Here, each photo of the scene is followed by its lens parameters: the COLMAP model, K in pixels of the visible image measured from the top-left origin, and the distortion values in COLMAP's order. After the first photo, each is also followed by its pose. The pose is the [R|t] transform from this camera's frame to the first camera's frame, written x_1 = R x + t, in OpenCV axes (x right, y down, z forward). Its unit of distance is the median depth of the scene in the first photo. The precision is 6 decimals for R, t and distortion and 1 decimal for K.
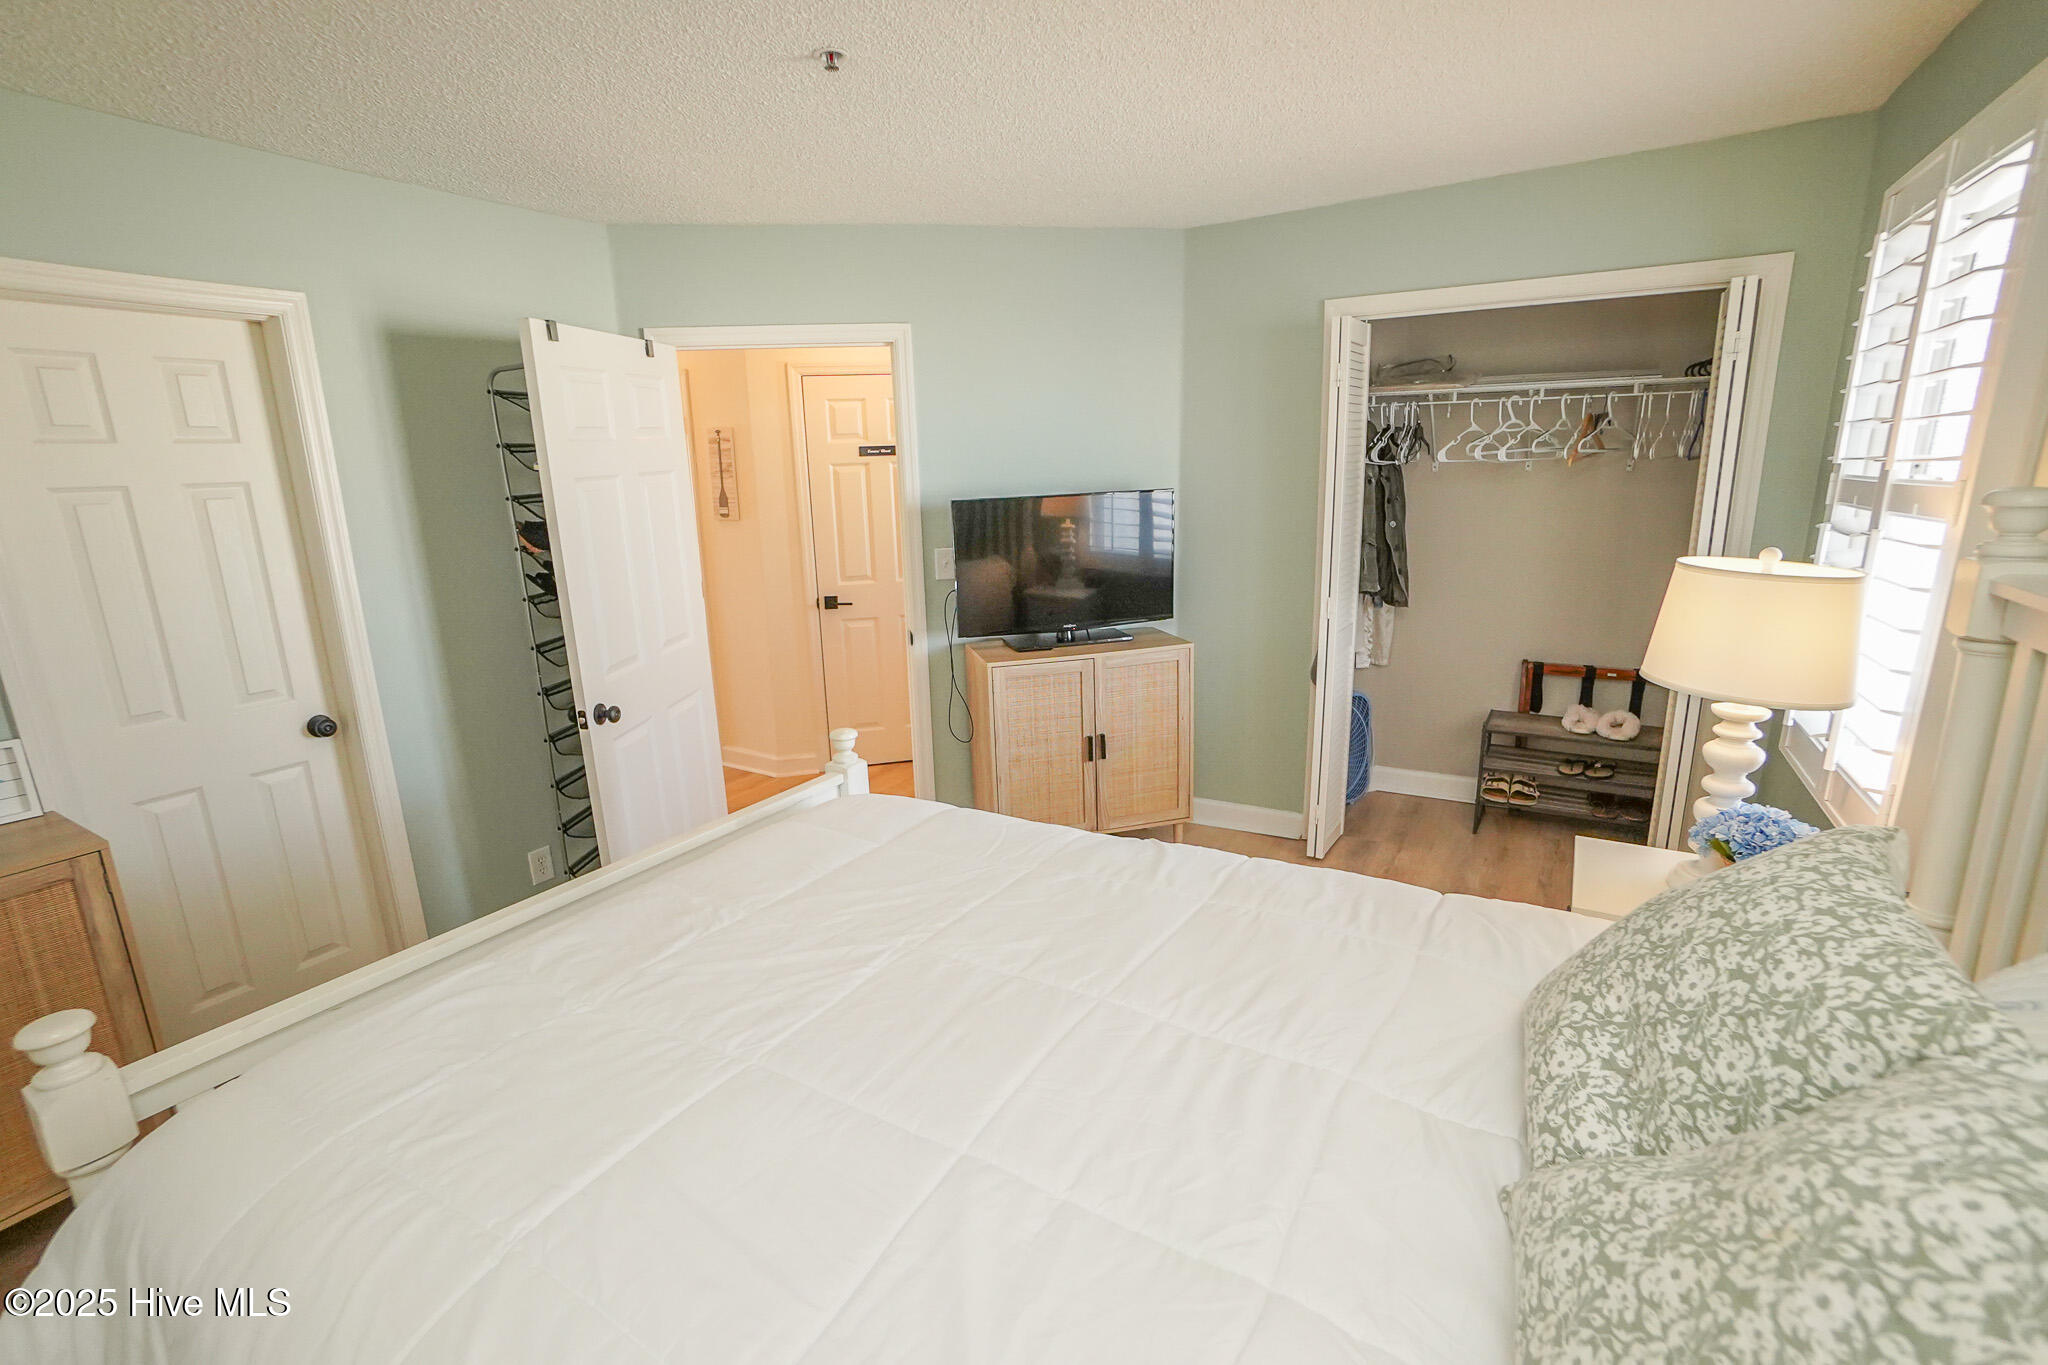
lens RADIAL K [[907.8, 0, 1017.4], [0, 907.8, 681.0], [0, 0, 1]] dist [-0.018094, 0.000635]
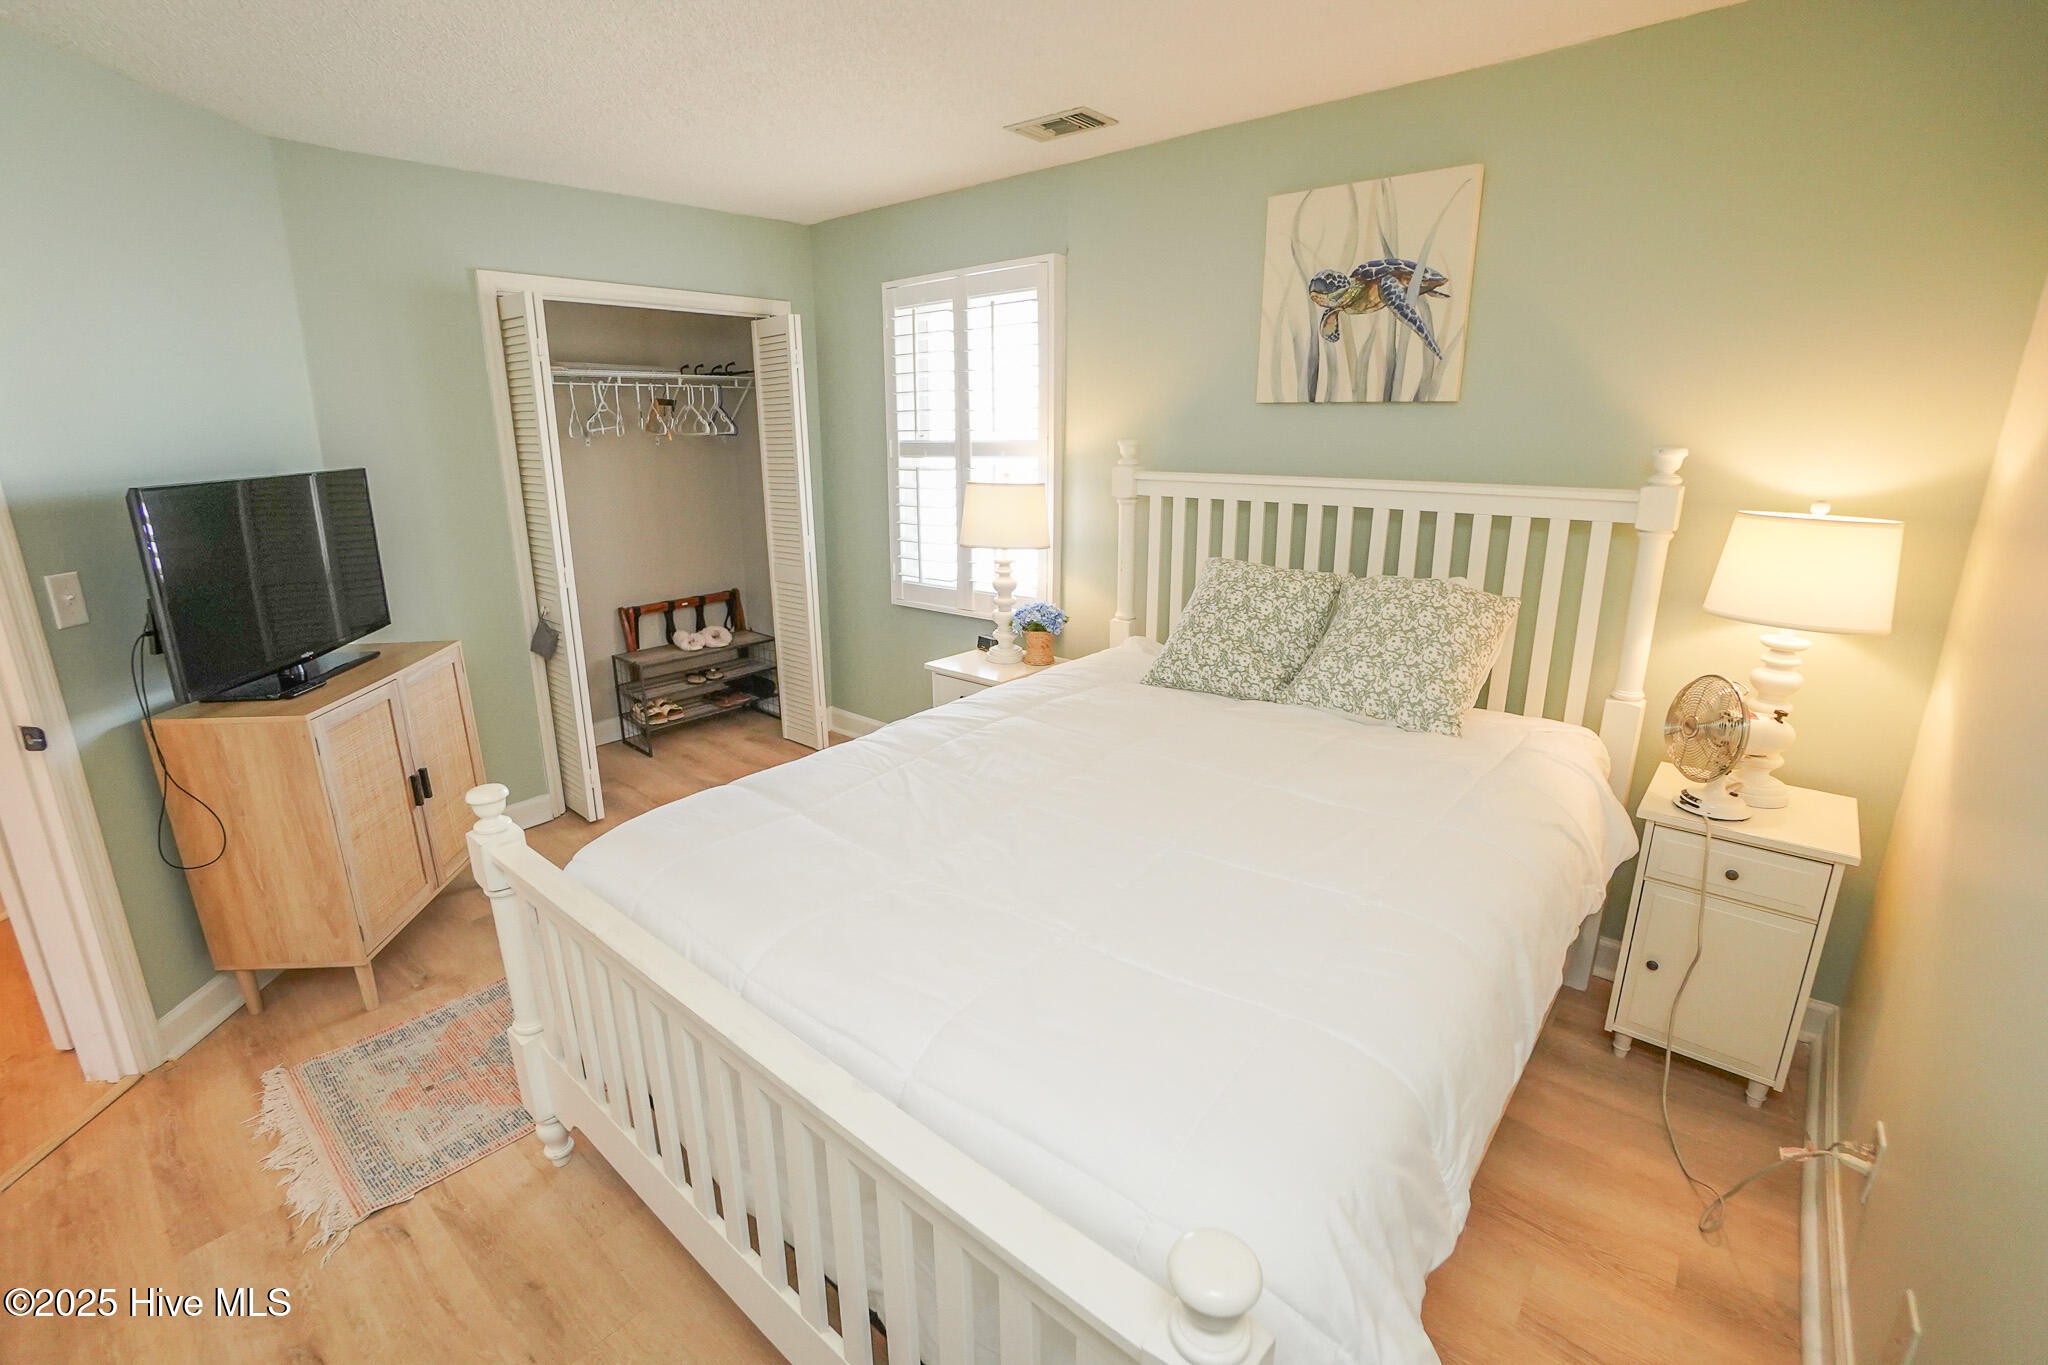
lens RADIAL K [[907.8, 0, 1016.1], [0, 907.8, 677.1], [0, 0, 1]] dist [-0.018094, 0.000635]
pose [[0.185835, -0.239434, 0.952962, -0.558811], [0.232392, 0.953050, 0.194138, -0.053081], [-0.954704, 0.185383, 0.232753, 0.286935]]
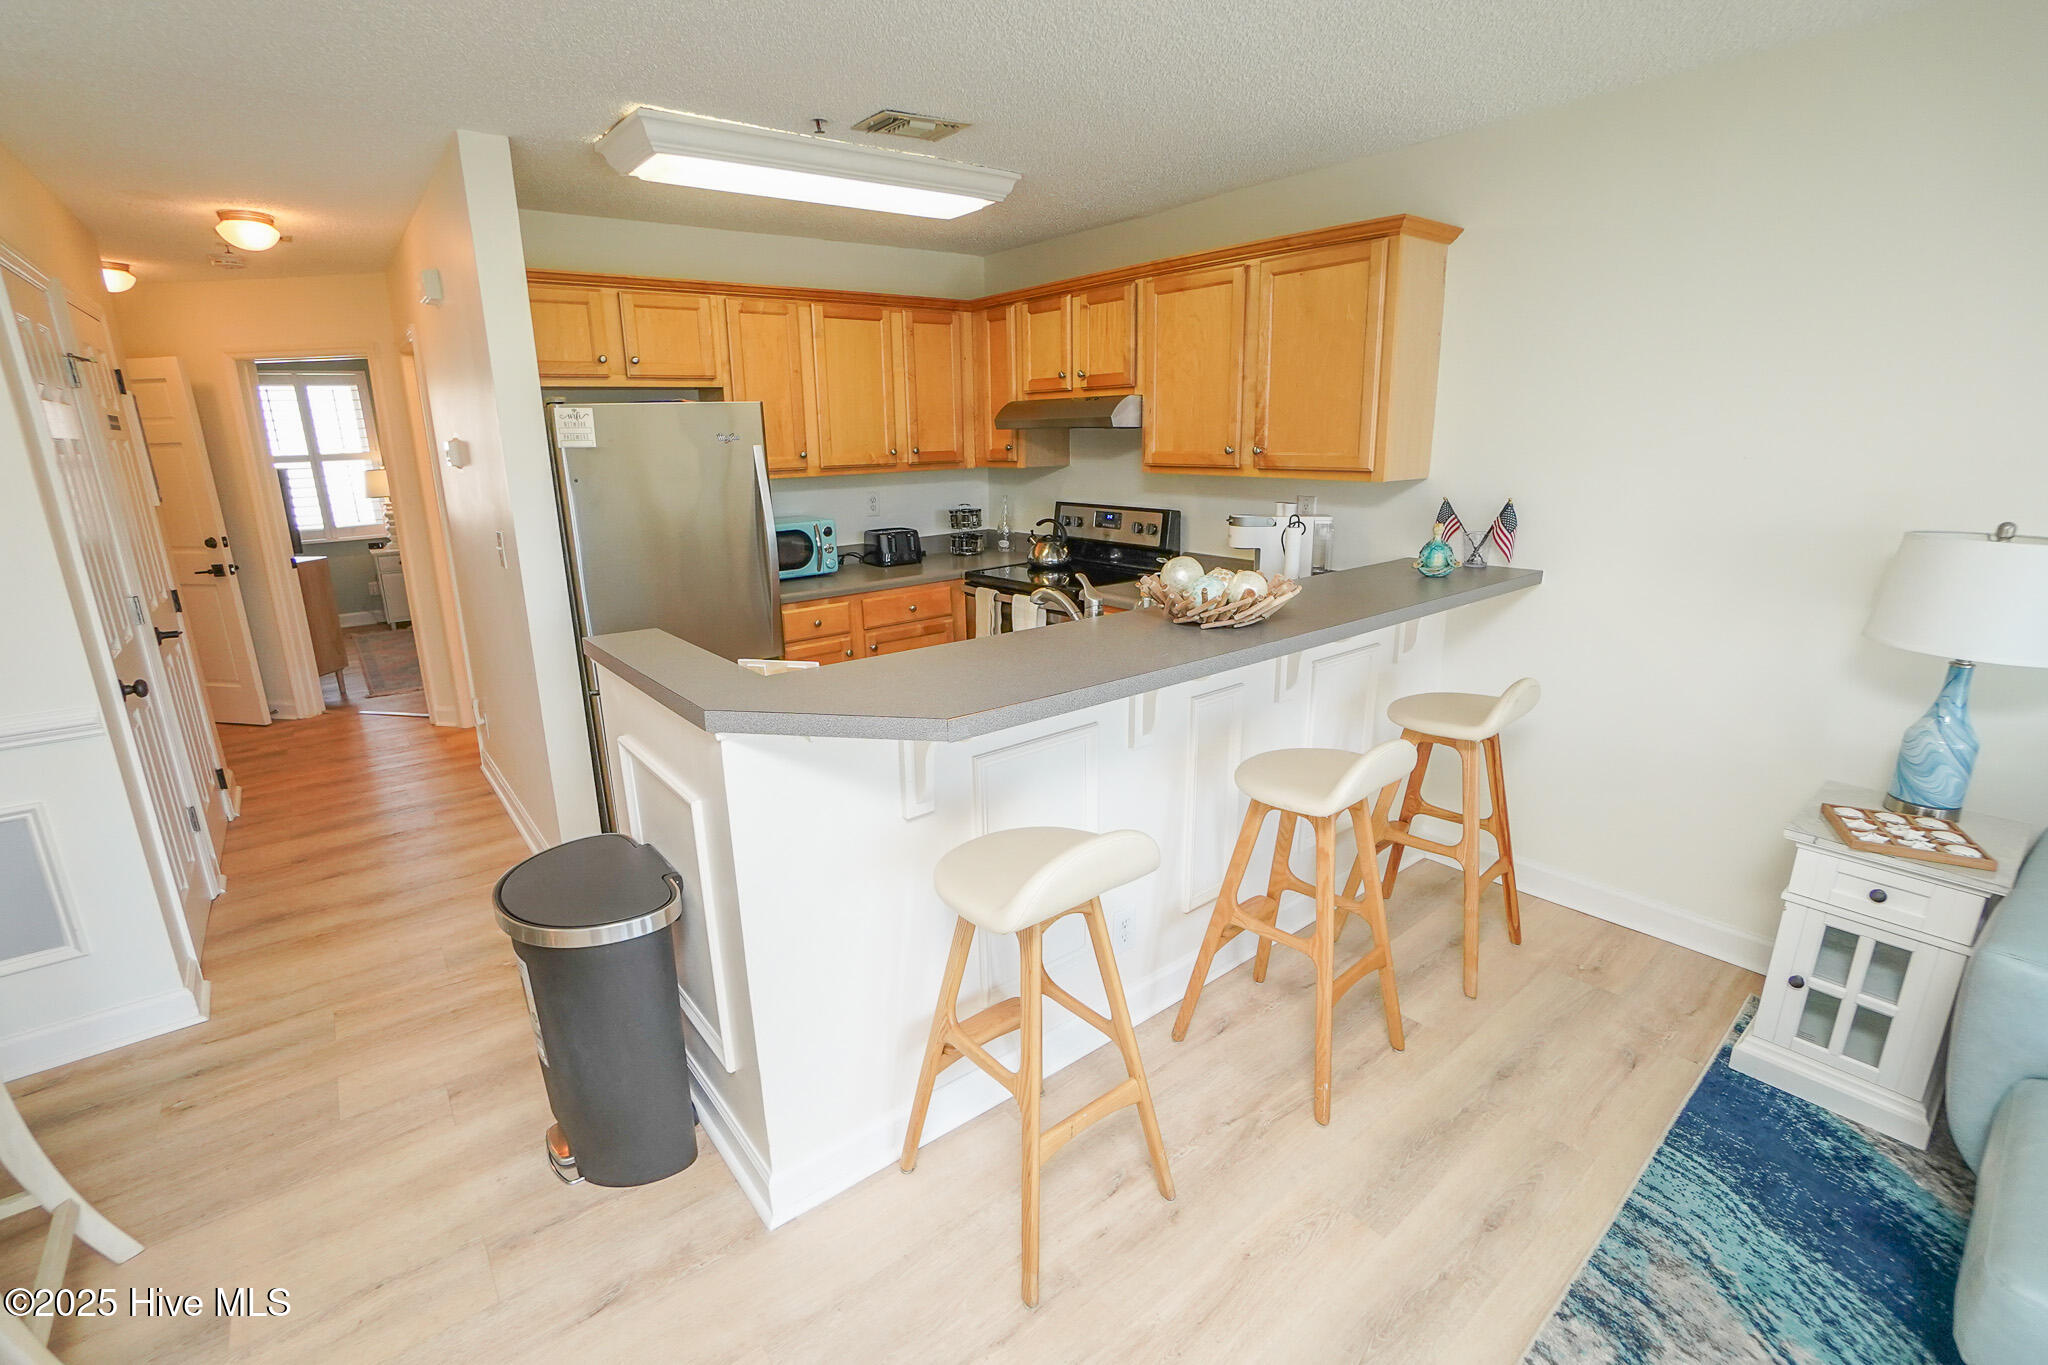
lens RADIAL K [[907.8, 0, 1021.1], [0, 907.8, 676.8], [0, 0, 1]] dist [-0.018094, 0.000635]
pose [[-0.929286, -0.058961, 0.364624, -1.934051], [0.121741, 0.883121, 0.453074, -0.437732], [-0.348721, 0.465425, -0.813494, 2.022591]]
